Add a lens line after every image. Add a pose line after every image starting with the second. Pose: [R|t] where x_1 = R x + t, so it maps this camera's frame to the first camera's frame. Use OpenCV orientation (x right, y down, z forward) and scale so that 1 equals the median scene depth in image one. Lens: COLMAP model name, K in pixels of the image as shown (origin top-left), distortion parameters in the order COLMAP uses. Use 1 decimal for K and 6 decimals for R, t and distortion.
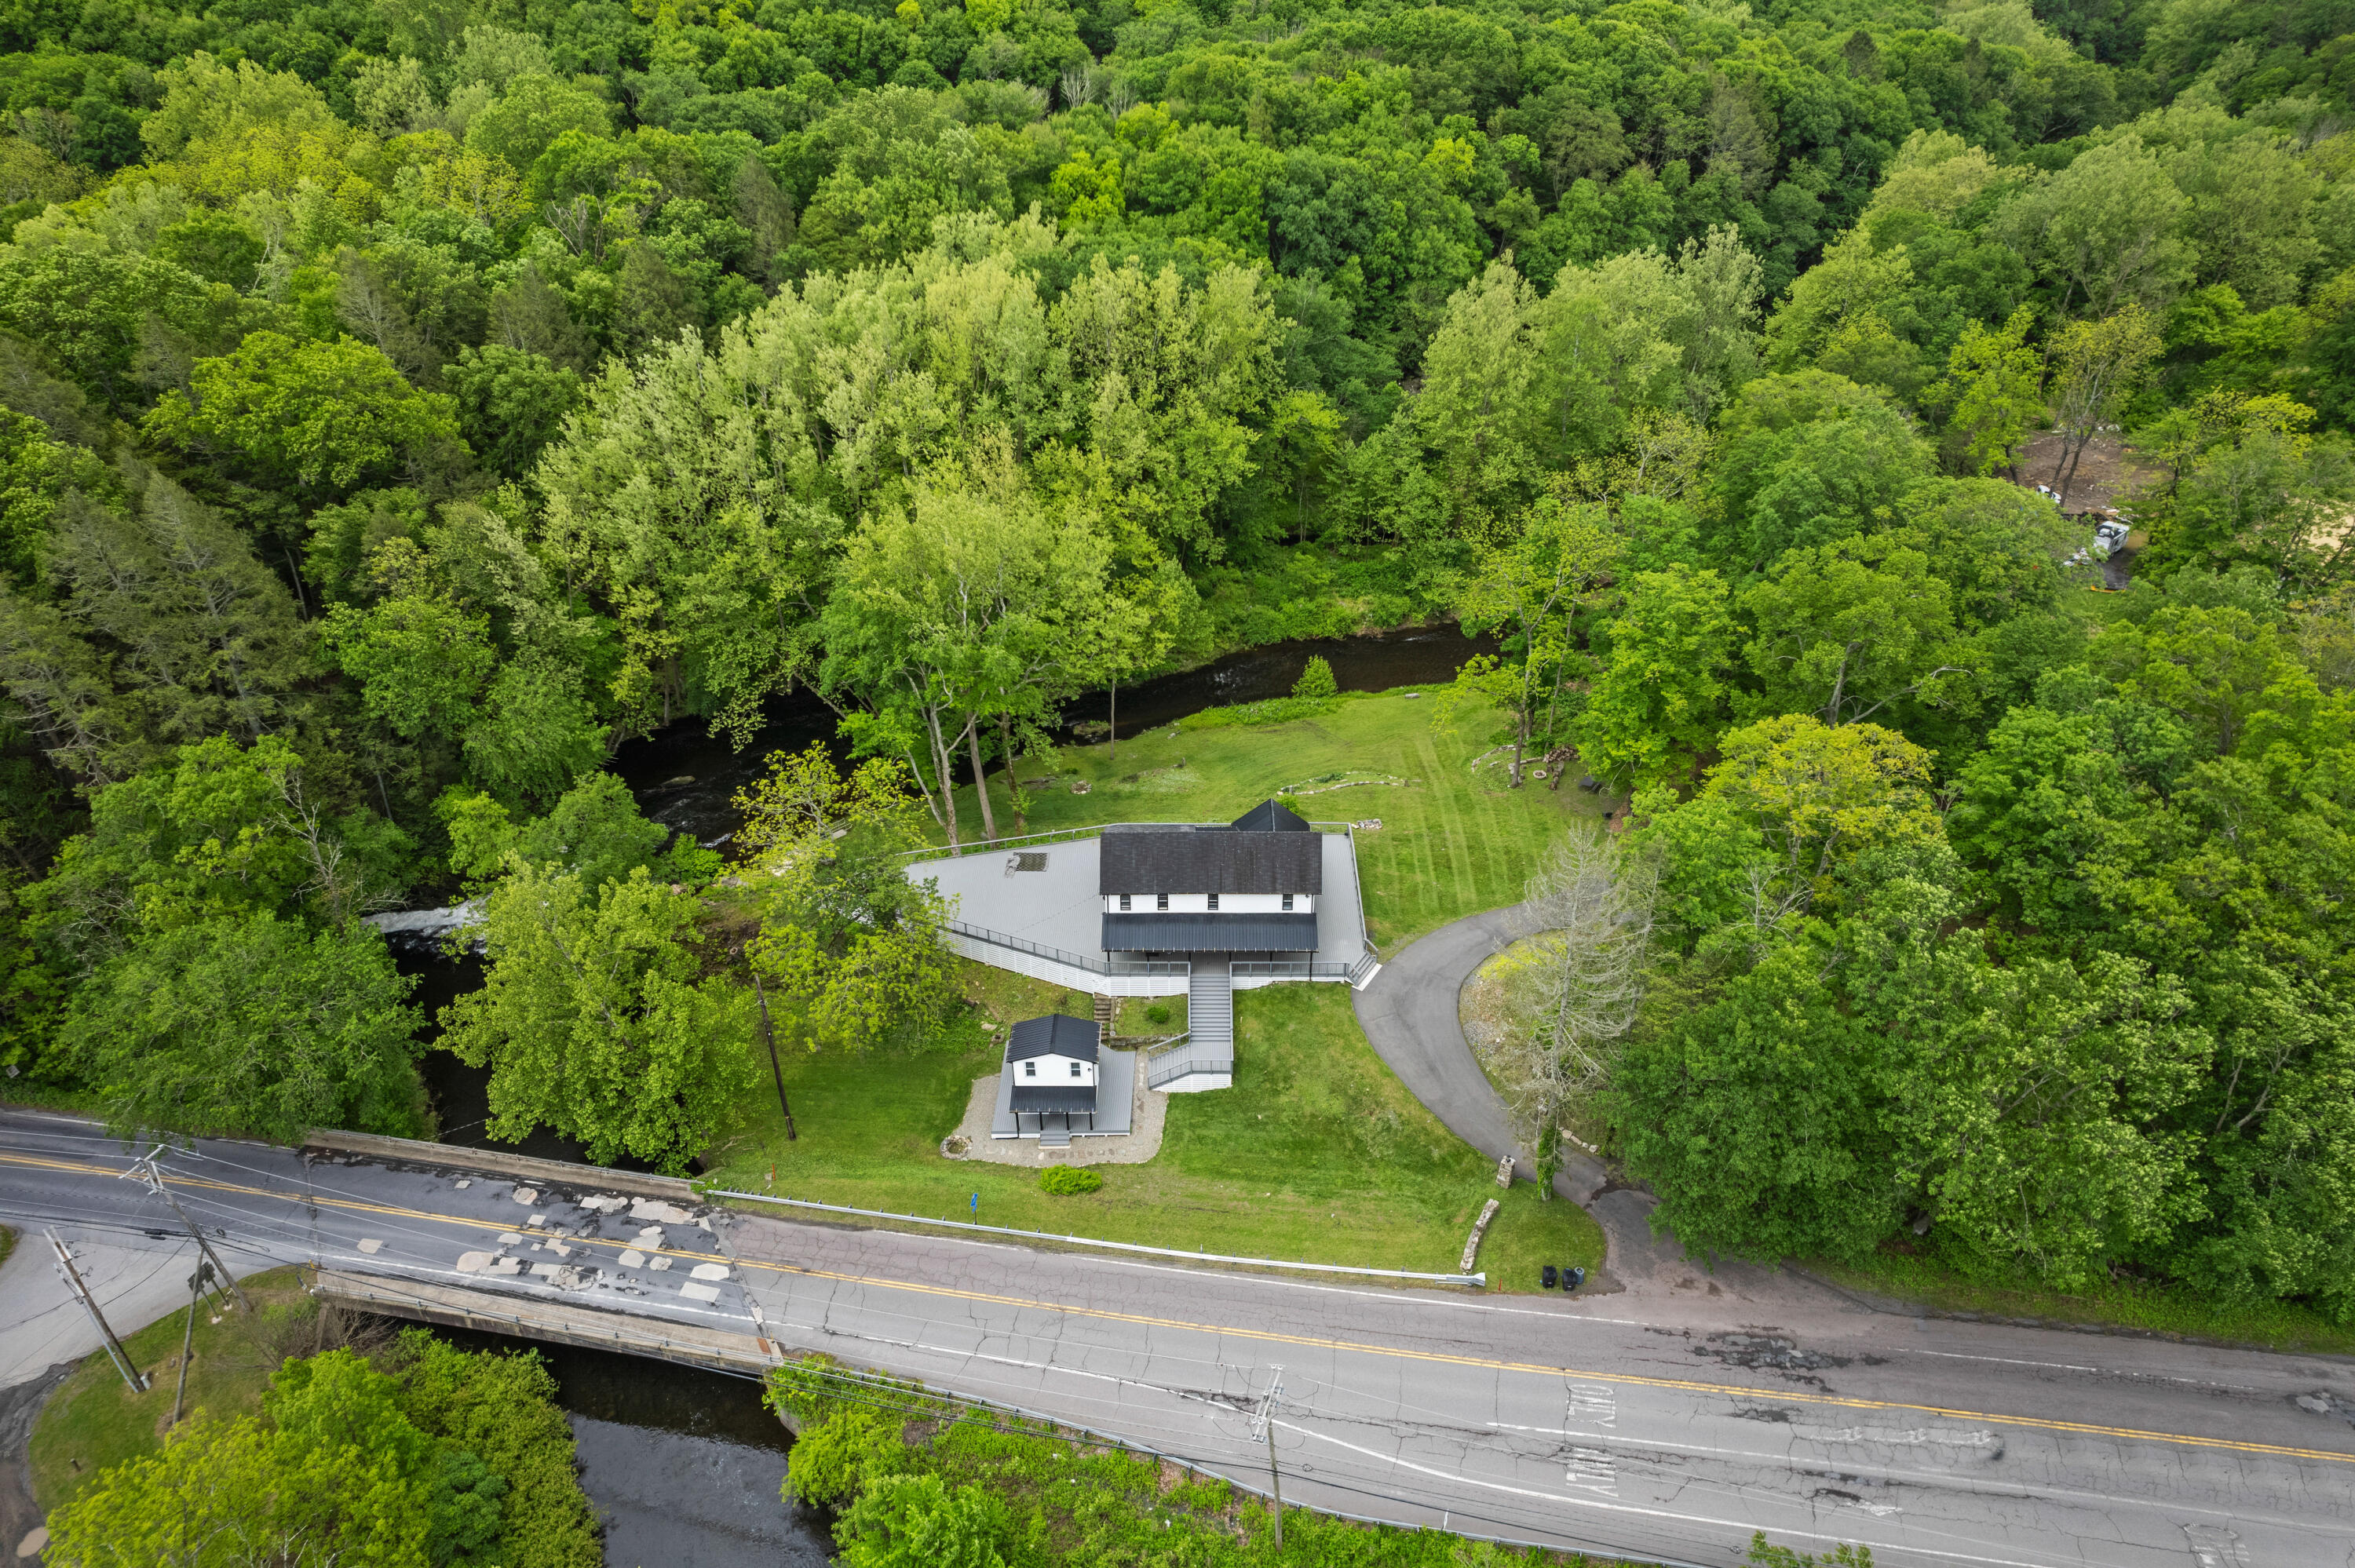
lens RADIAL K [[1479.6, 0, 1180.0], [0, 1479.6, 810.8], [0, 0, 1]] dist [-0.036199, 0.001713]
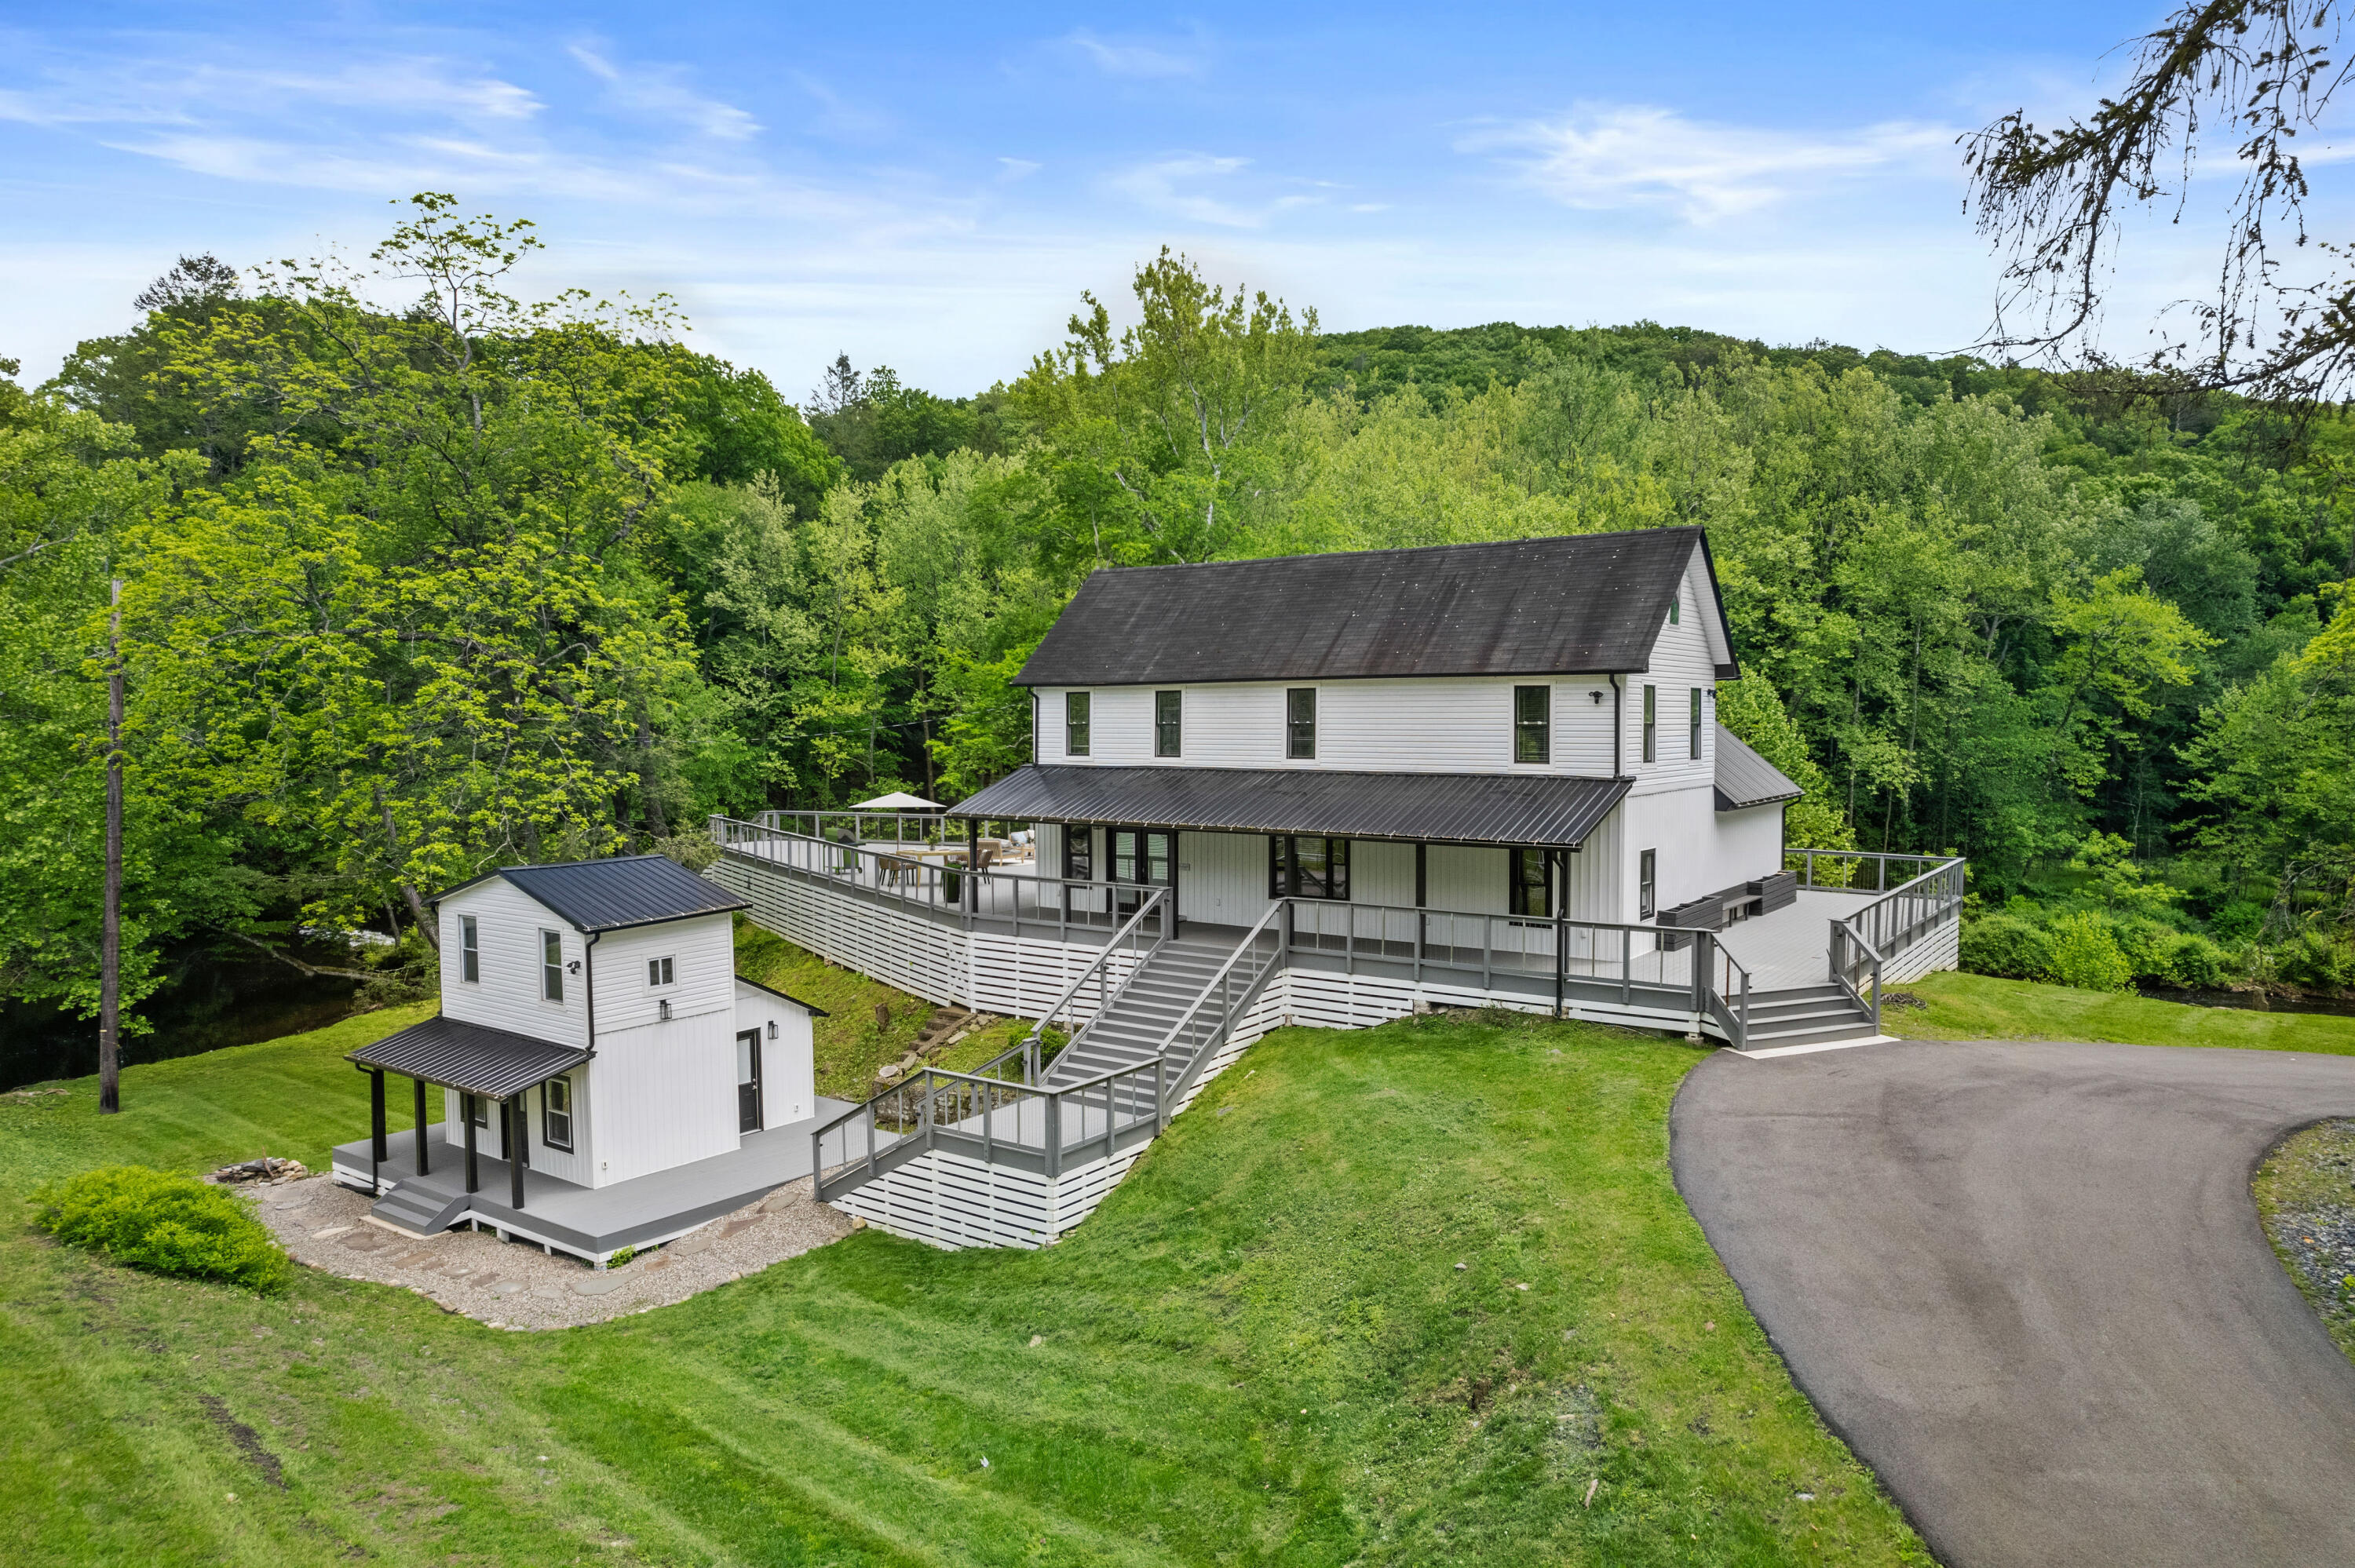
lens RADIAL K [[1479.6, 0, 1180.0], [0, 1479.6, 810.8], [0, 0, 1]] dist [-0.036199, 0.001713]
pose [[0.825732, 0.049117, -0.561920, 0.166274], [-0.327695, 0.852616, -0.407016, 0.200098], [0.459111, 0.520225, 0.720128, 0.740557]]
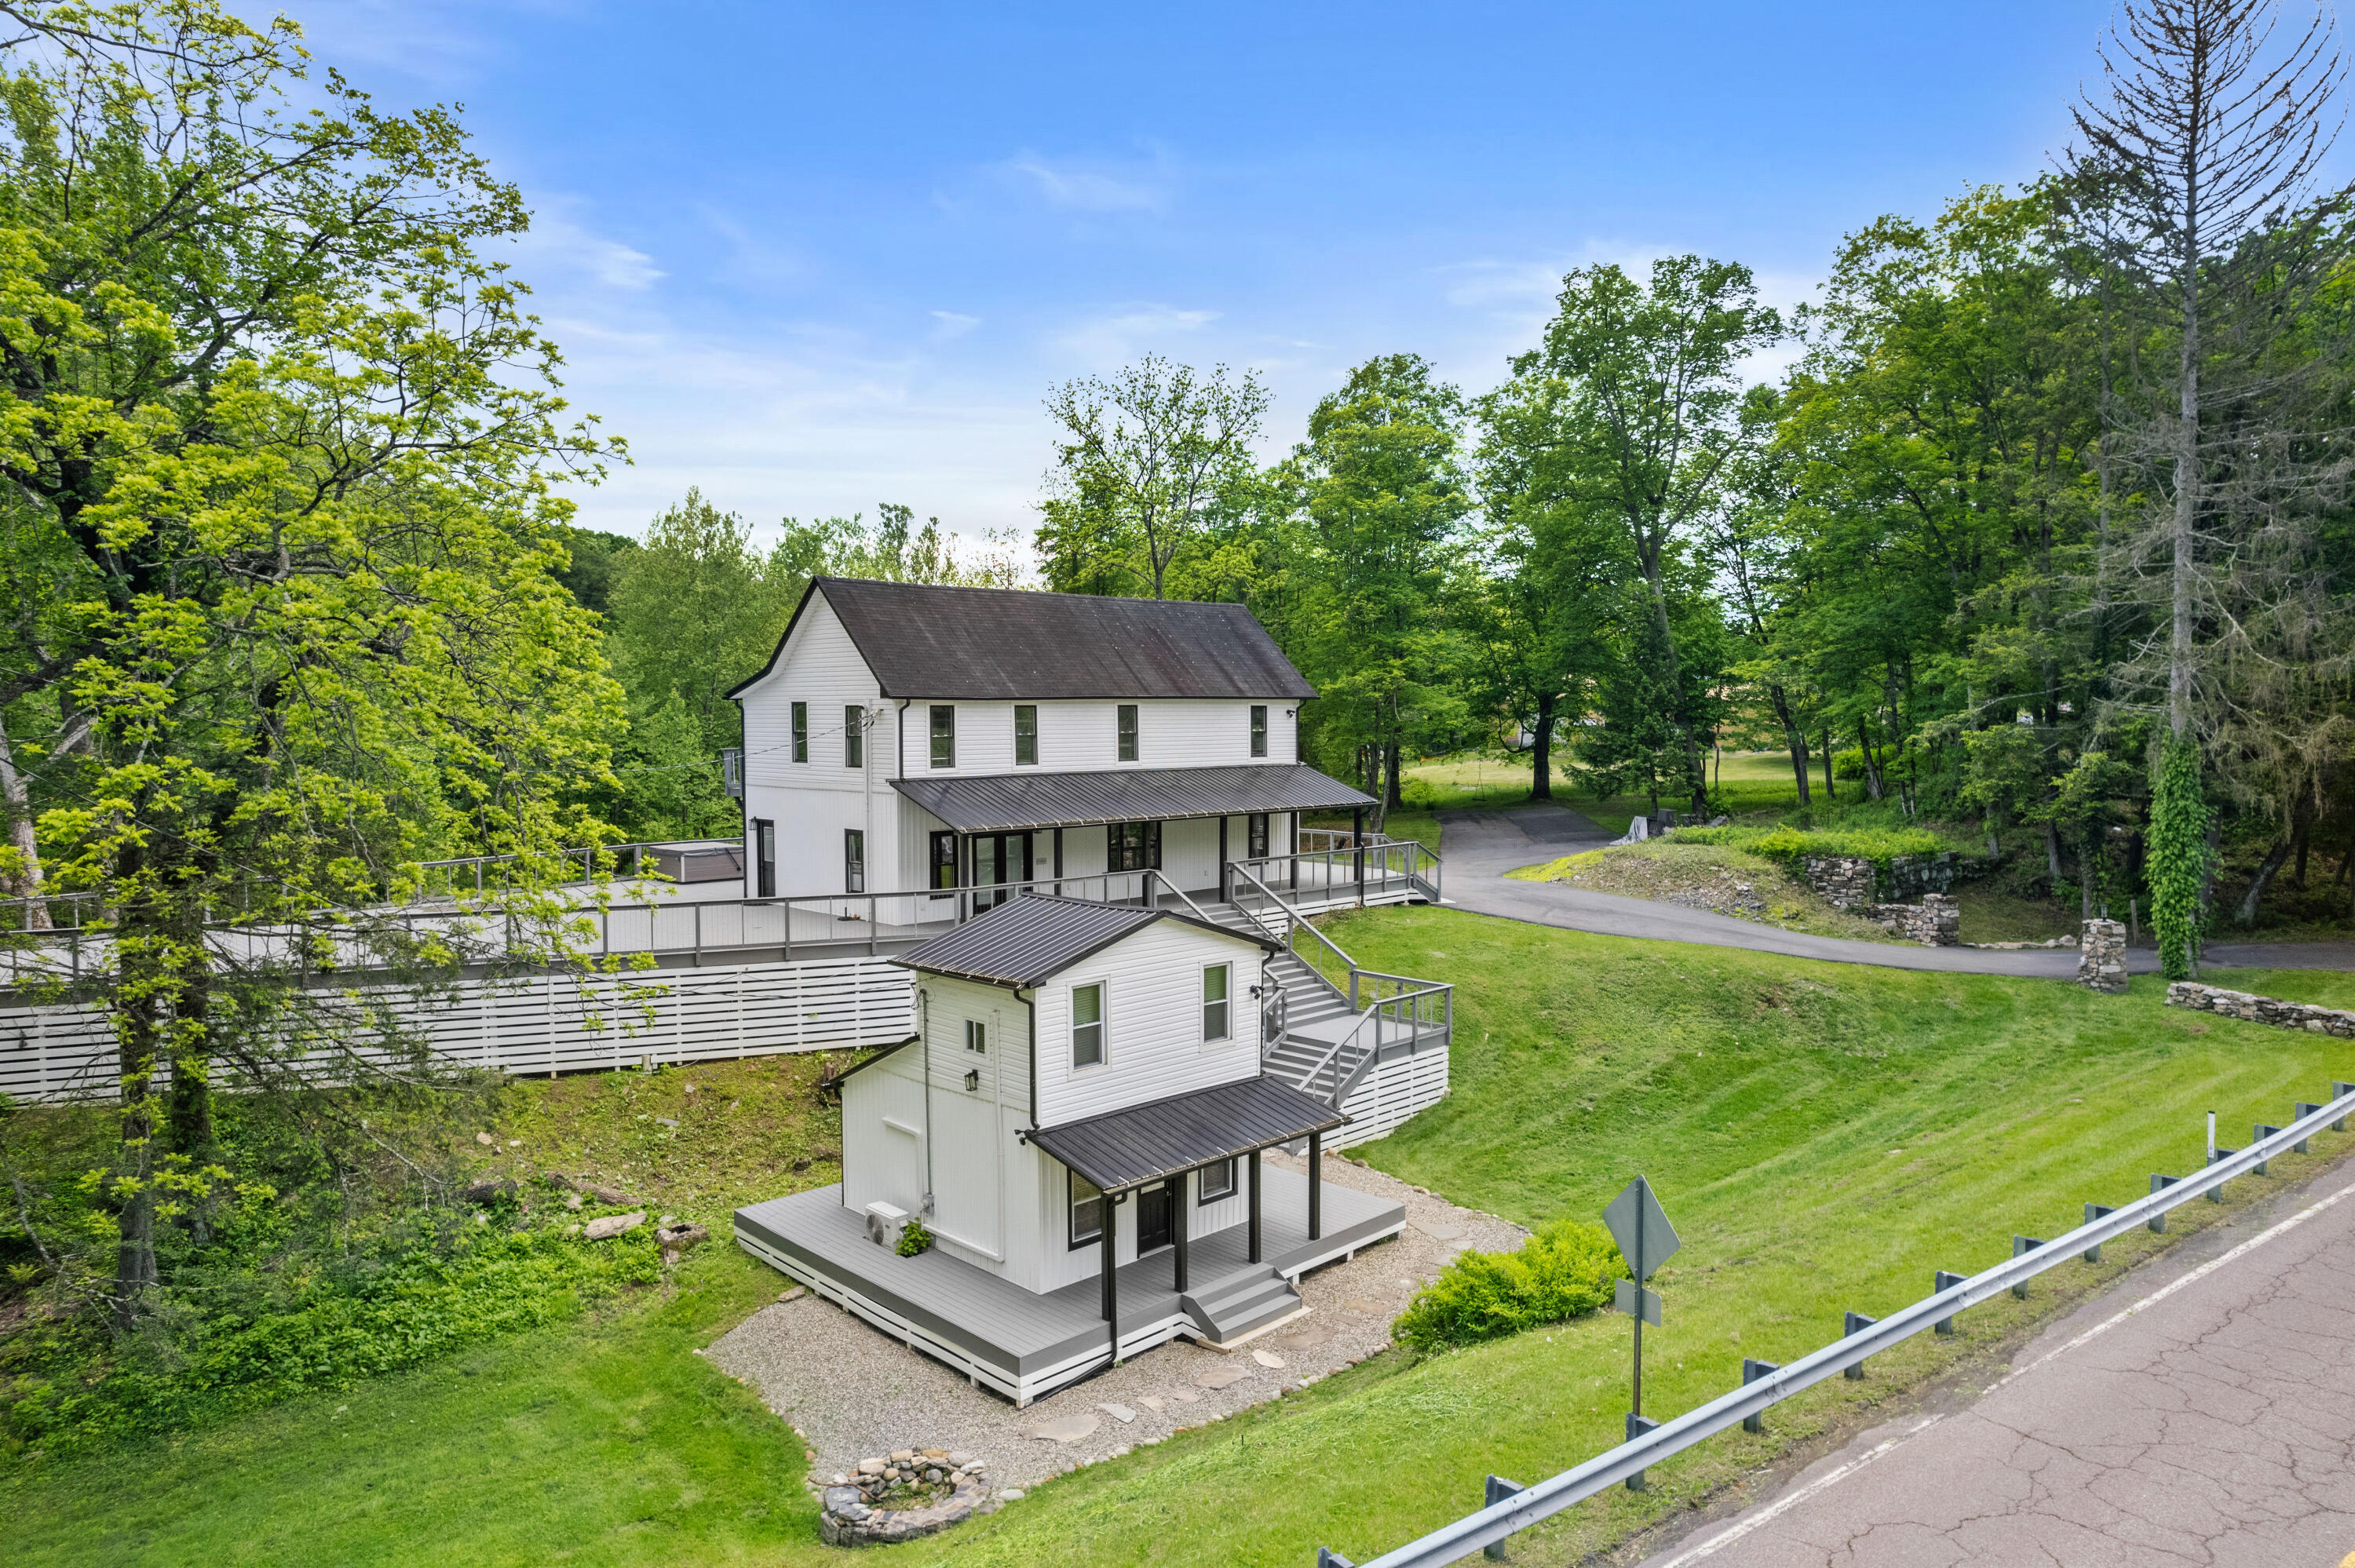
lens RADIAL K [[1473.8, 0, 1177.5], [0, 1473.8, 784.0], [0, 0, 1]] dist [-0.005845, -0.000203]
pose [[0.703154, -0.019724, 0.710764, -0.232978], [0.394790, 0.842206, -0.367191, 0.210018], [-0.591367, 0.538795, 0.599988, 0.730345]]
